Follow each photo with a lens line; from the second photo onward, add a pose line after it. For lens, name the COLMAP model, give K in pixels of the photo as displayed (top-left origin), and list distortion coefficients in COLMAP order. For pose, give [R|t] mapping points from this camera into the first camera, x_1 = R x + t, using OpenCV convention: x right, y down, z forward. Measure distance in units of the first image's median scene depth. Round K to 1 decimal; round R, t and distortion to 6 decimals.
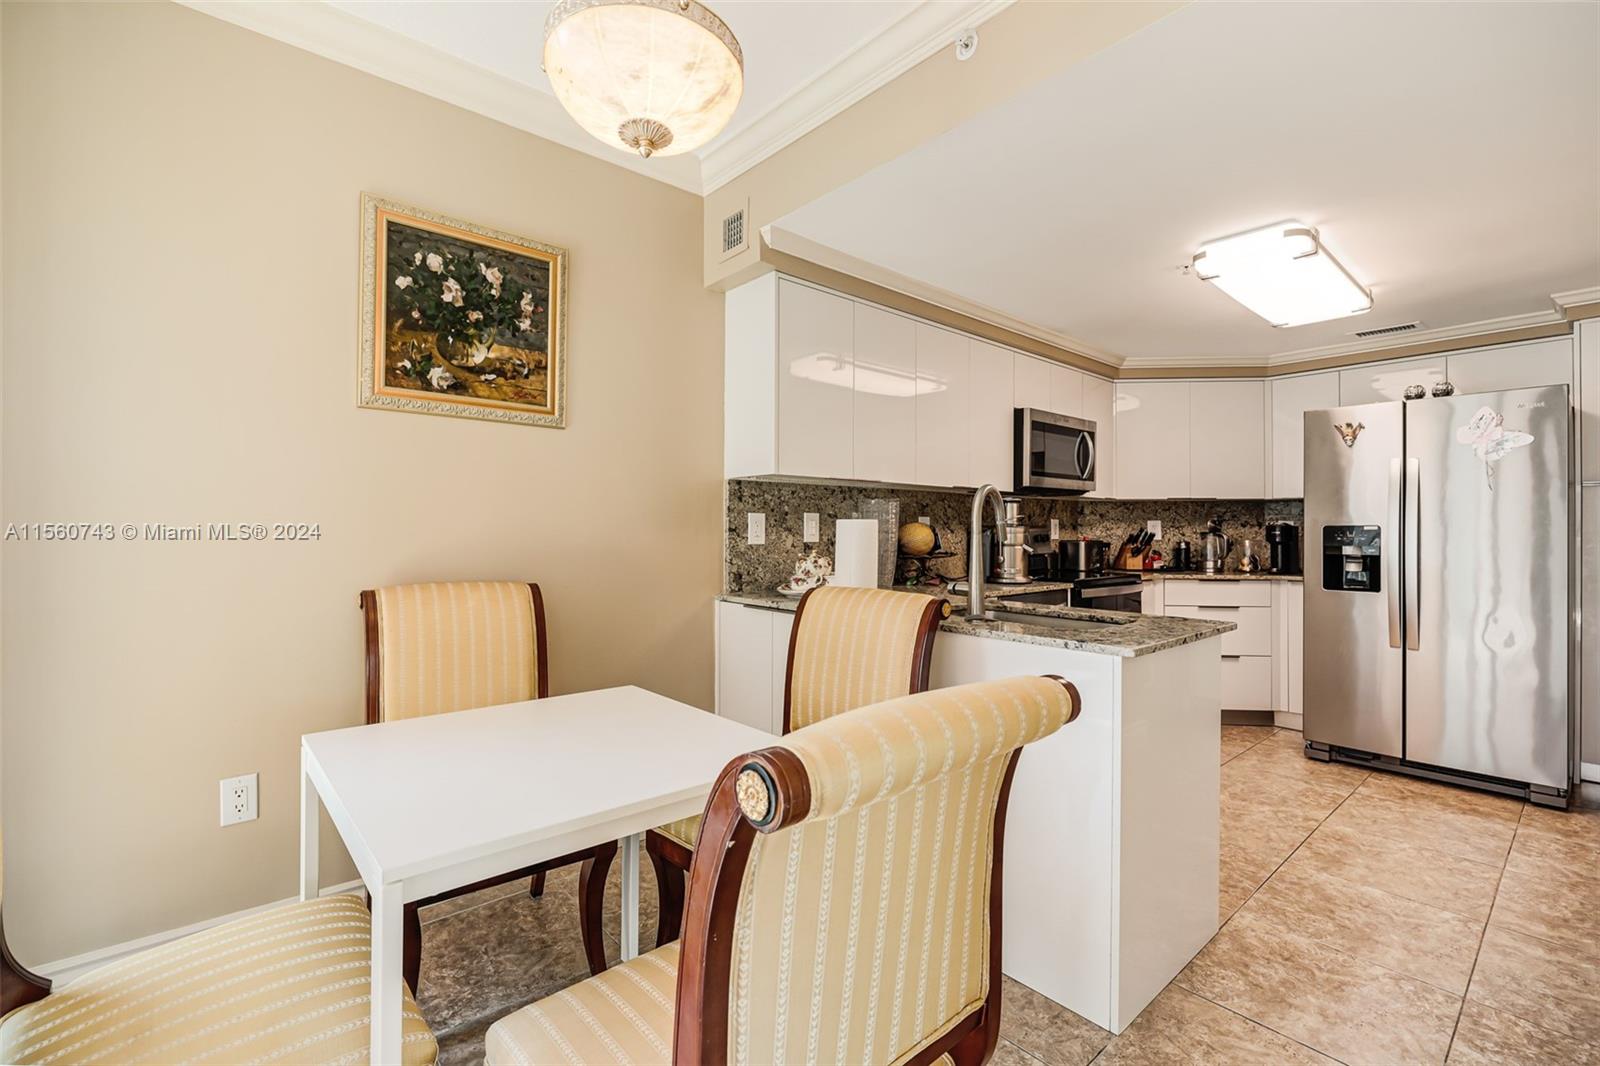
lens RADIAL K [[690.7, 0, 787.1], [0, 690.7, 527.1], [0, 0, 1]] dist [-0.003407, -0.000116]
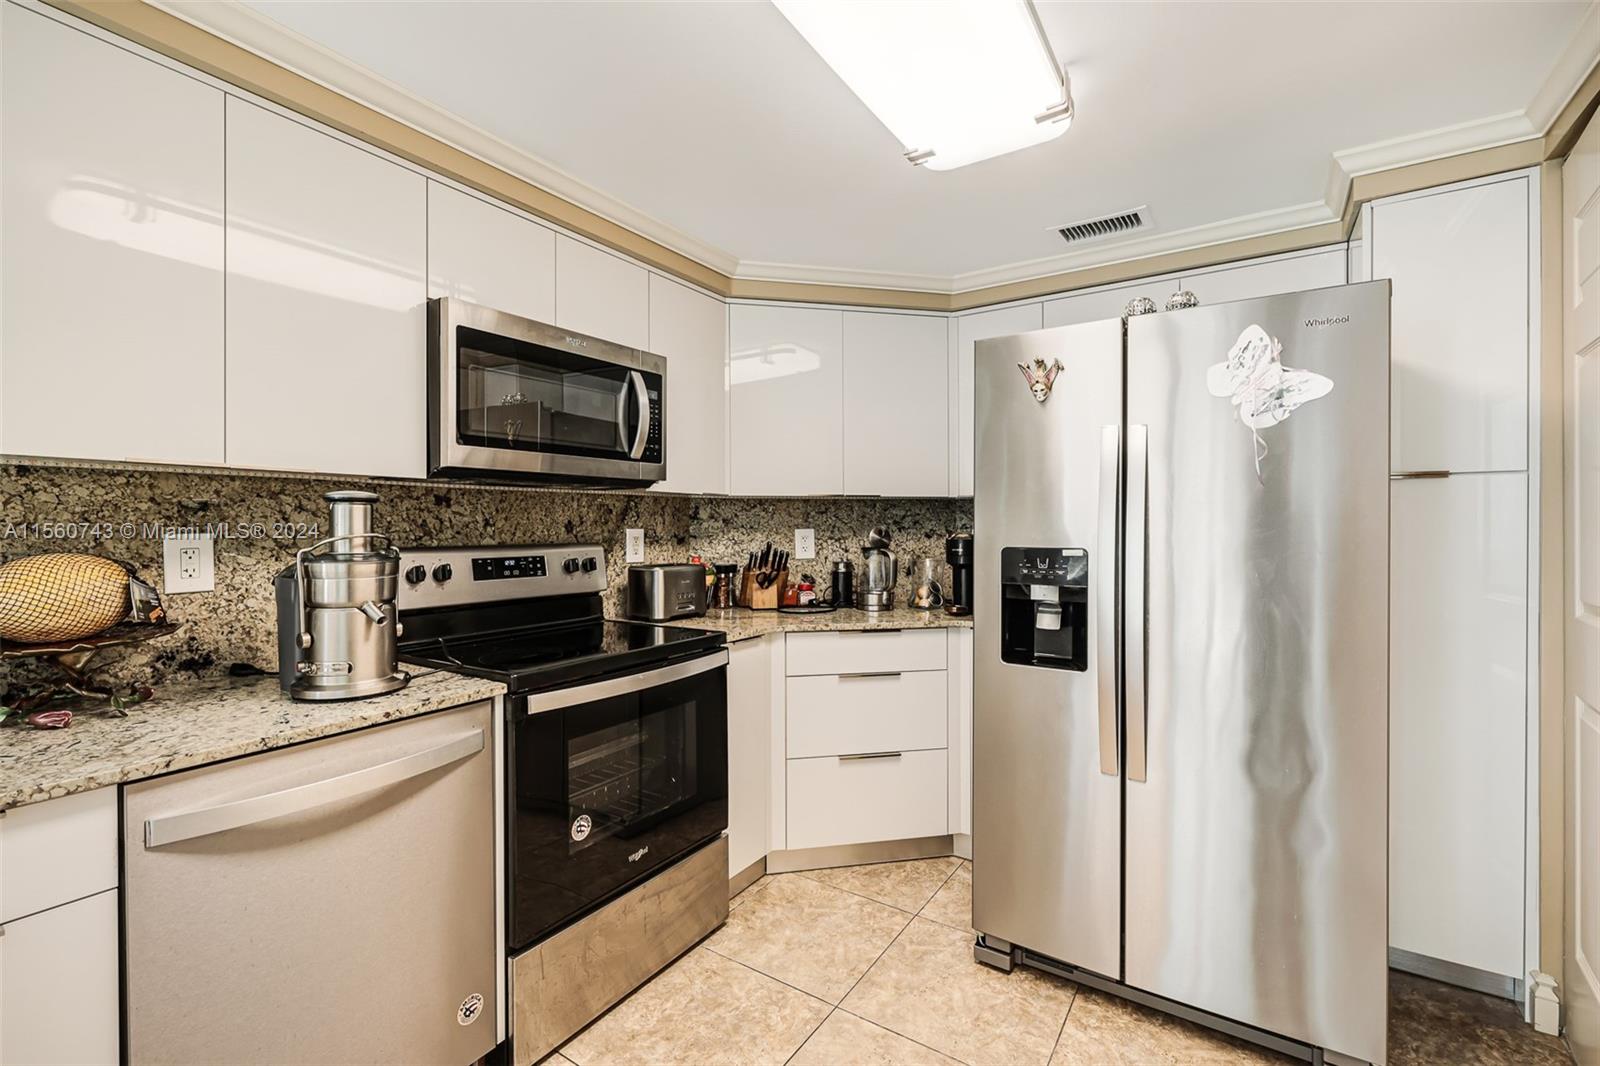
lens RADIAL K [[690.7, 0, 787.1], [0, 690.7, 527.1], [0, 0, 1]] dist [-0.003407, -0.000116]
pose [[0.962180, -0.004129, 0.272382, 0.468388], [0.001862, 0.999961, 0.008581, -0.023541], [-0.272407, -0.007749, 0.962151, 0.522196]]
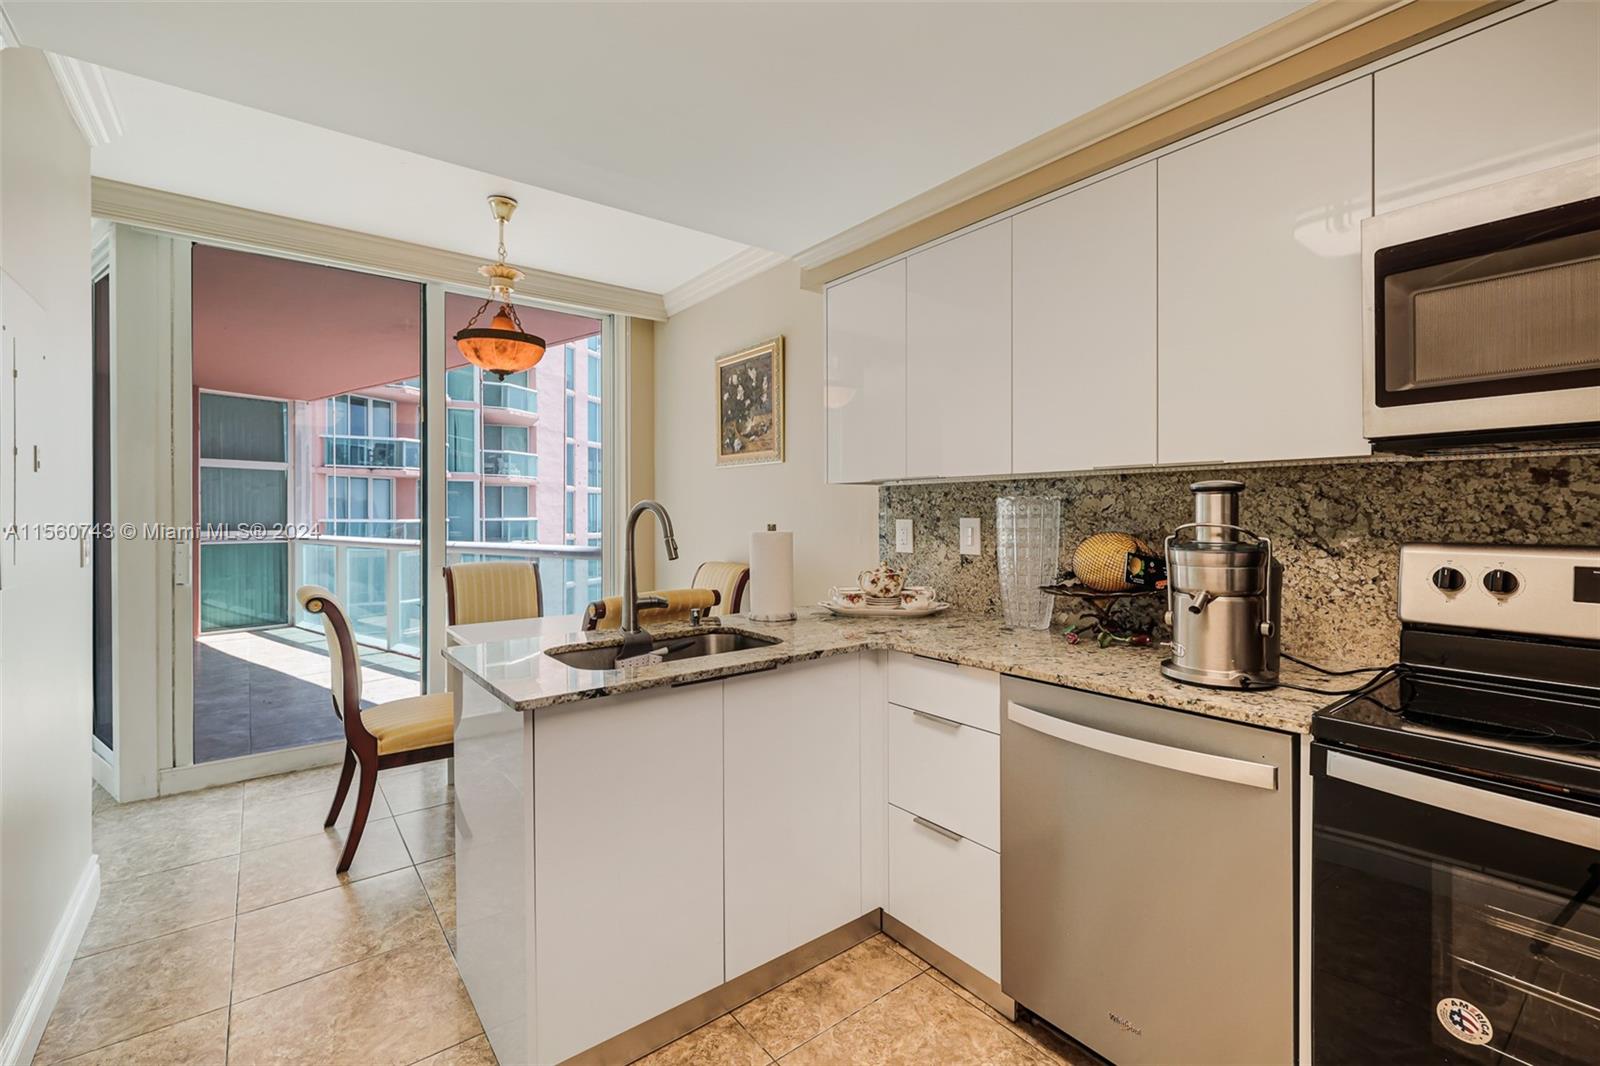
lens RADIAL K [[702.2, 0, 800.2], [0, 702.2, 513.3], [0, 0, 1]] dist [0.002915, 0.000639]
pose [[-0.048109, -0.000539, -0.998842, 0.776998], [0.010777, 0.999941, -0.001059, -0.024794], [0.998784, -0.010816, -0.048101, 0.768396]]
